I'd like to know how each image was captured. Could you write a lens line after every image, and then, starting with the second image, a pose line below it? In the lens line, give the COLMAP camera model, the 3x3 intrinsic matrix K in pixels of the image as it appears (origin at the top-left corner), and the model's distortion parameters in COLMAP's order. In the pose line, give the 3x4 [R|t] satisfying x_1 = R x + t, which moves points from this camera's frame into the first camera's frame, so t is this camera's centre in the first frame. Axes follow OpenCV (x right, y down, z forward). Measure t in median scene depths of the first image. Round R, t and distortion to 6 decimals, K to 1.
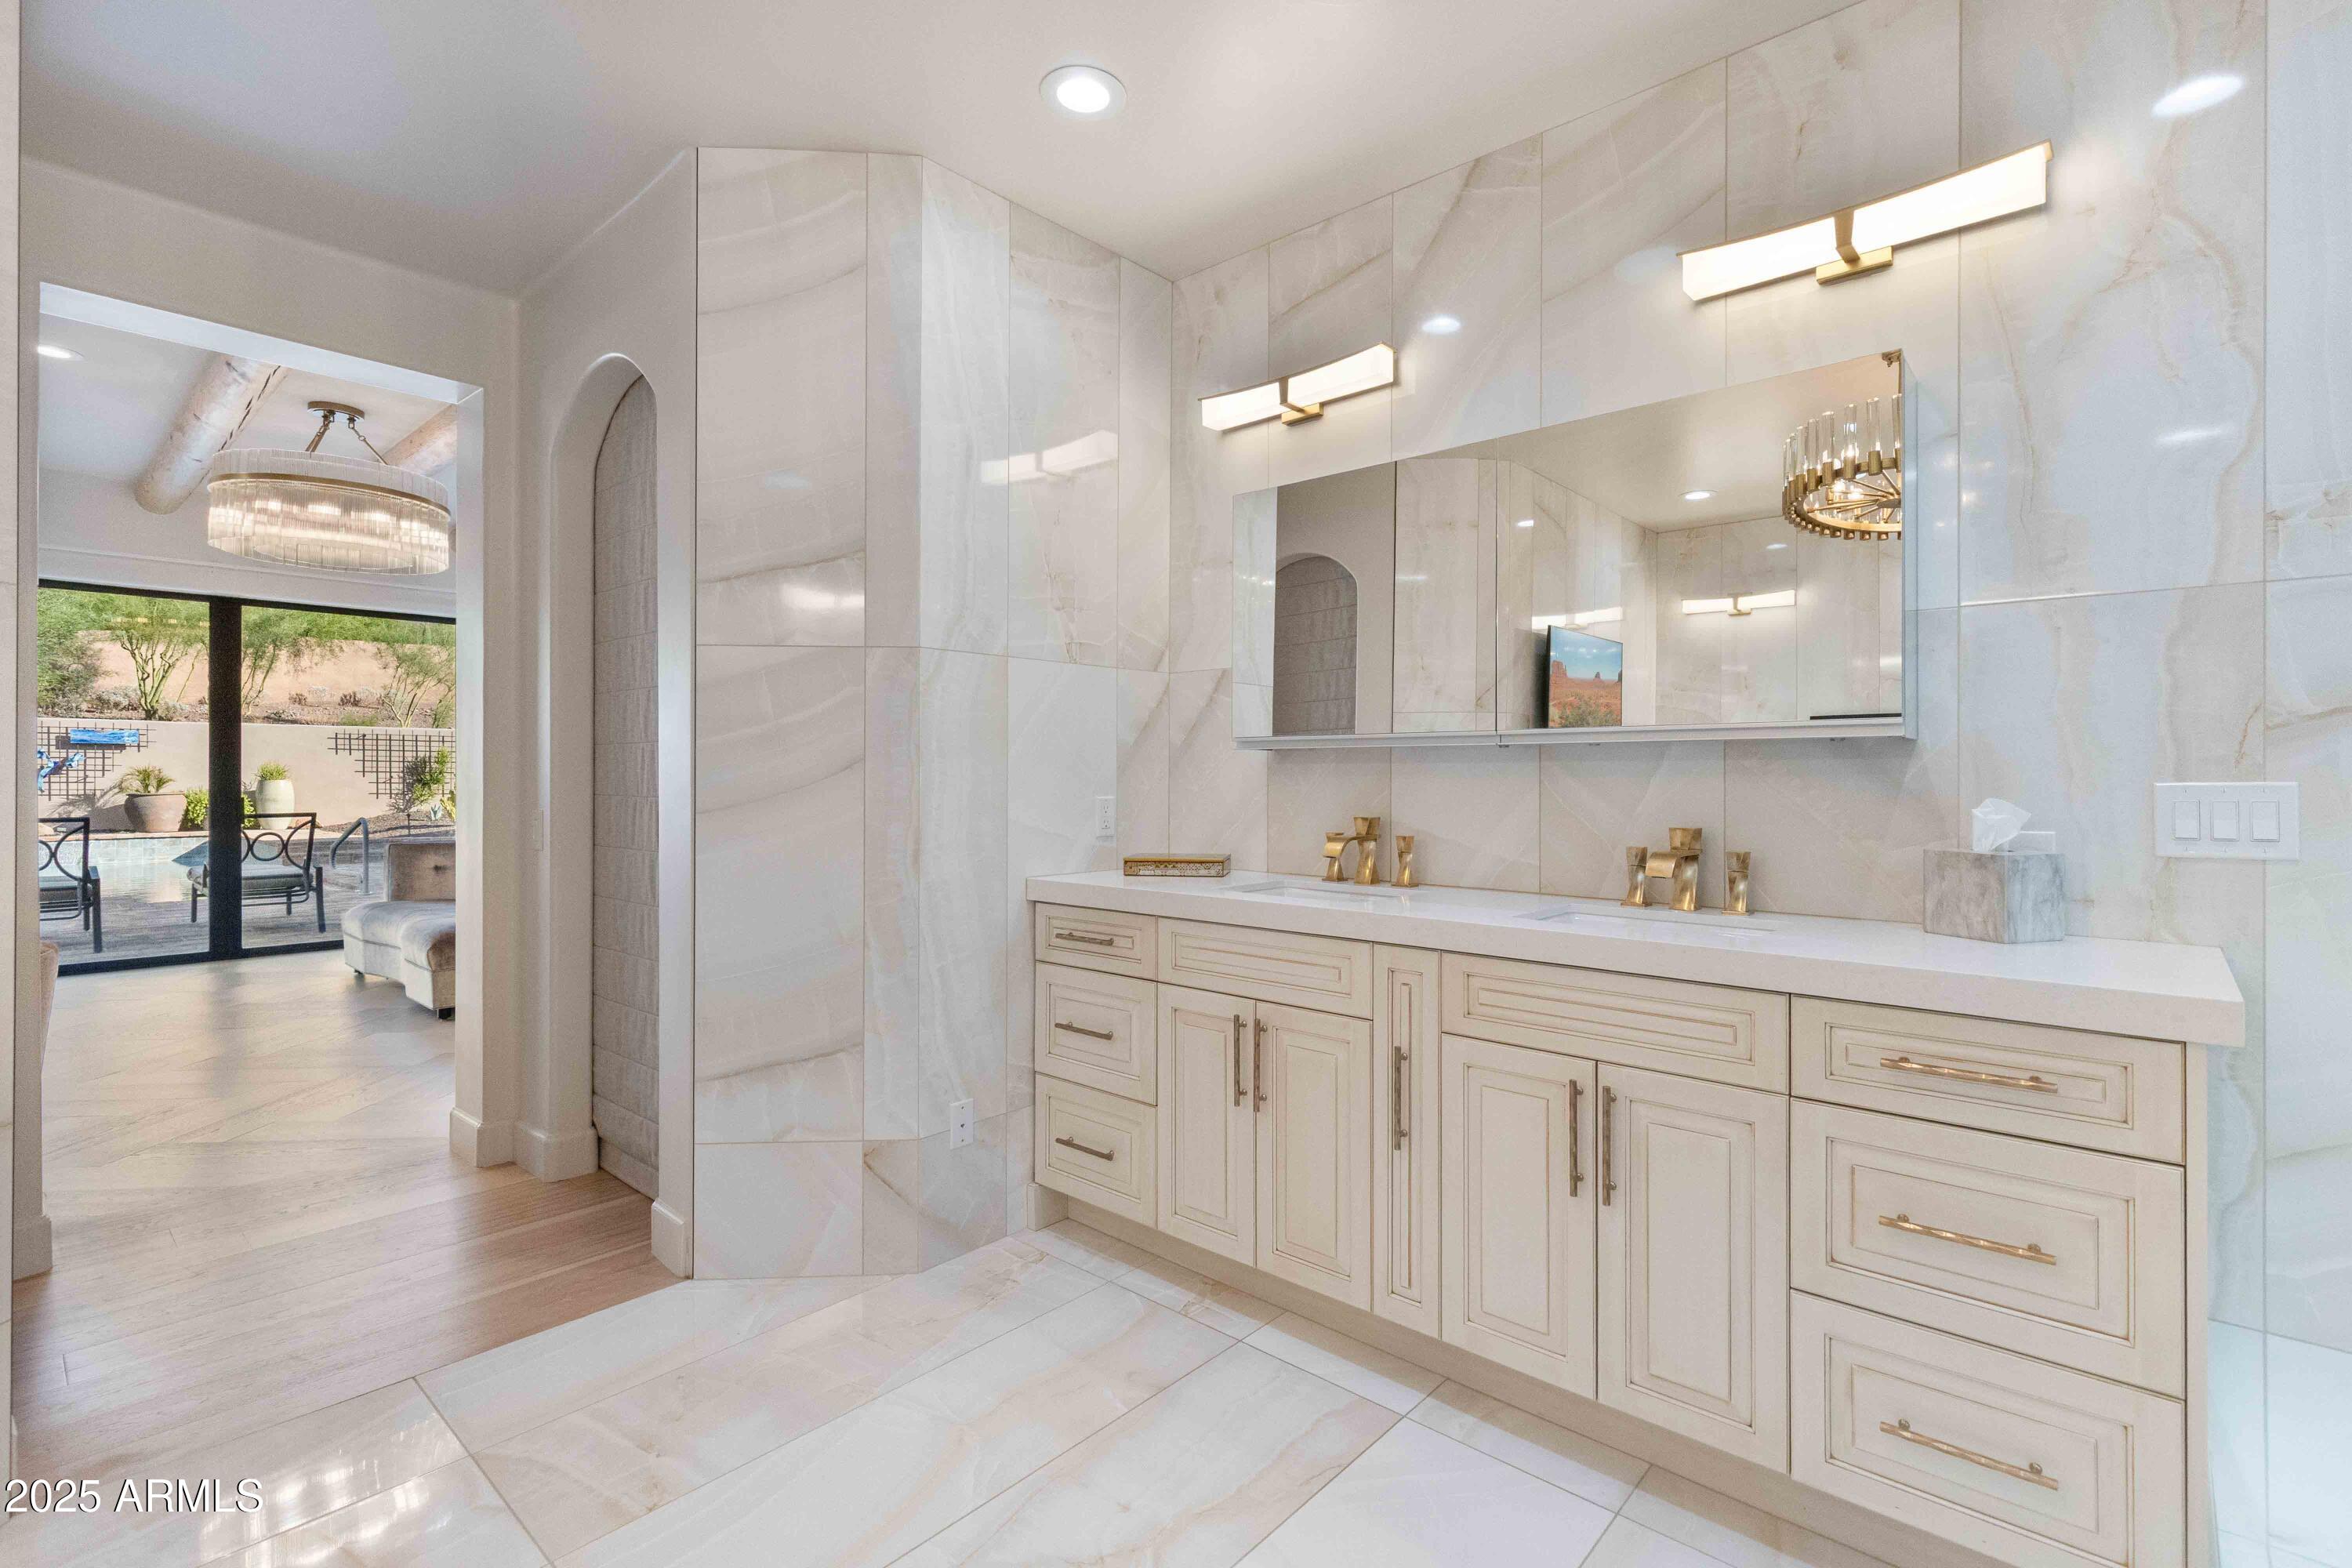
lens RADIAL K [[1065.3, 0, 1189.5], [0, 1065.3, 781.4], [0, 0, 1]] dist [0.006094, -0.001176]
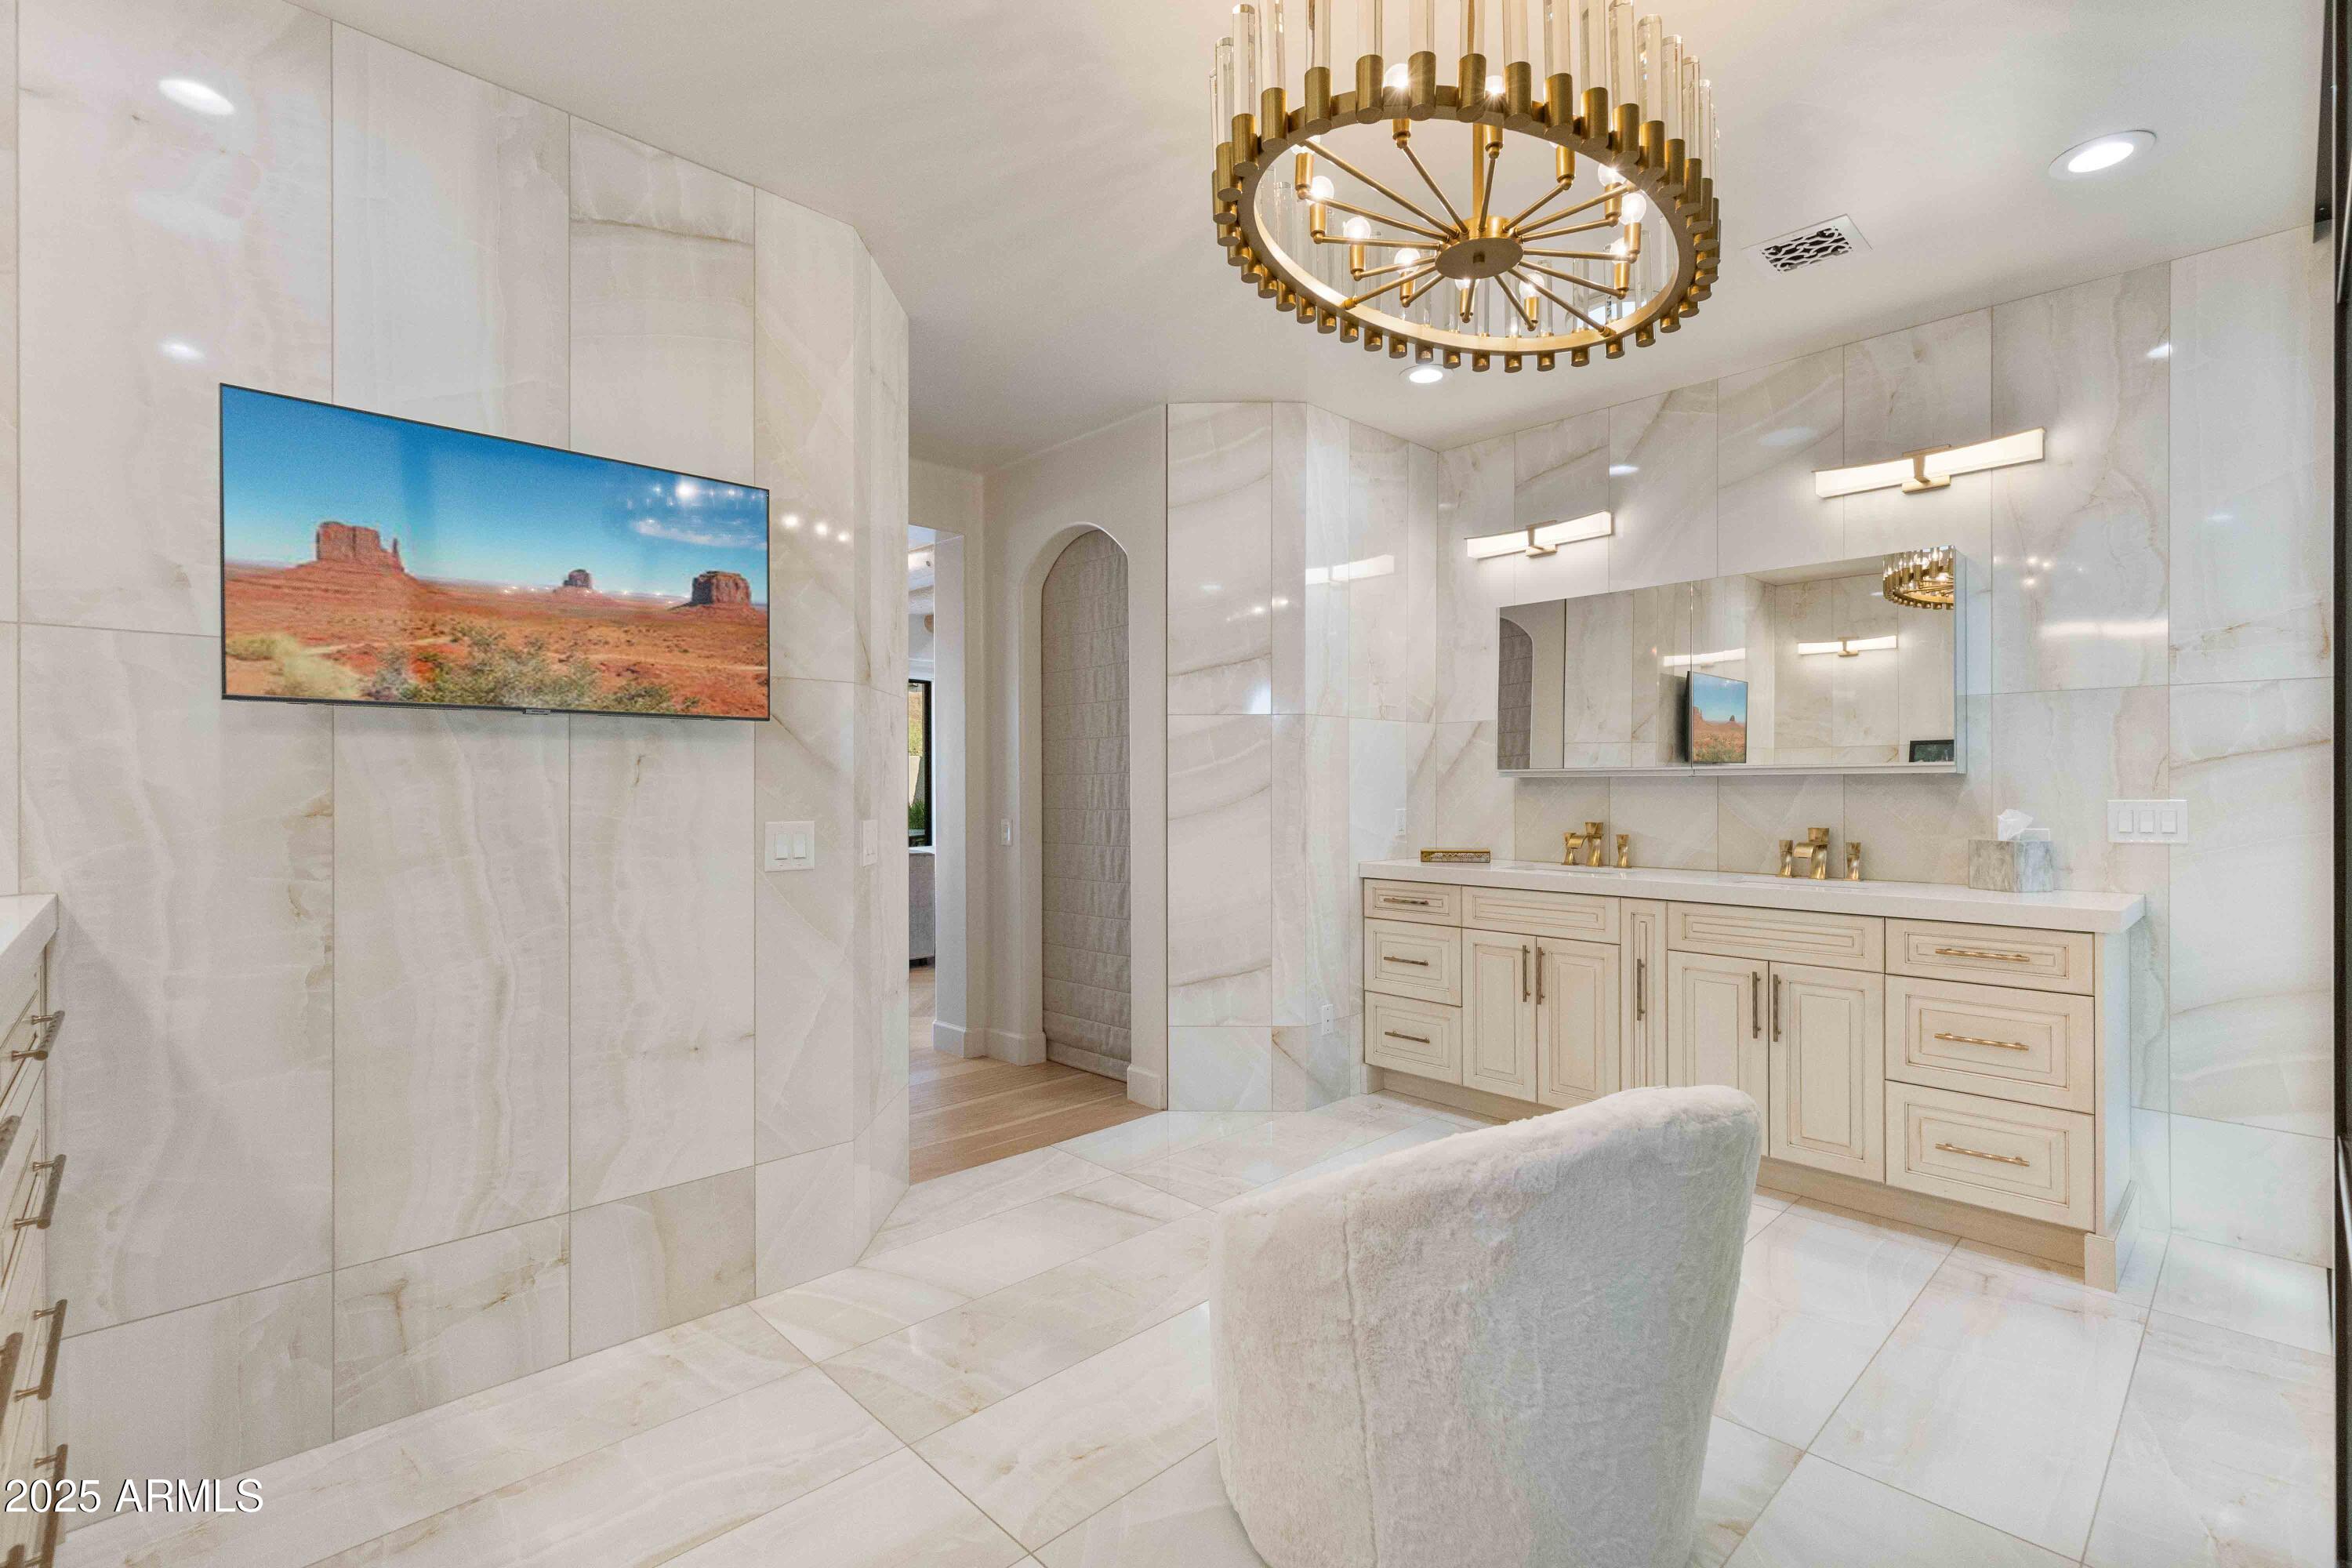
lens RADIAL K [[1062.3, 0, 1177.2], [0, 1062.3, 794.2], [0, 0, 1]] dist [0.001497, 0.000090]
pose [[0.996498, -0.002696, -0.083573, -0.313413], [0.002721, 0.999996, 0.000190, -0.008829], [0.083572, -0.000417, 0.996502, -0.582851]]
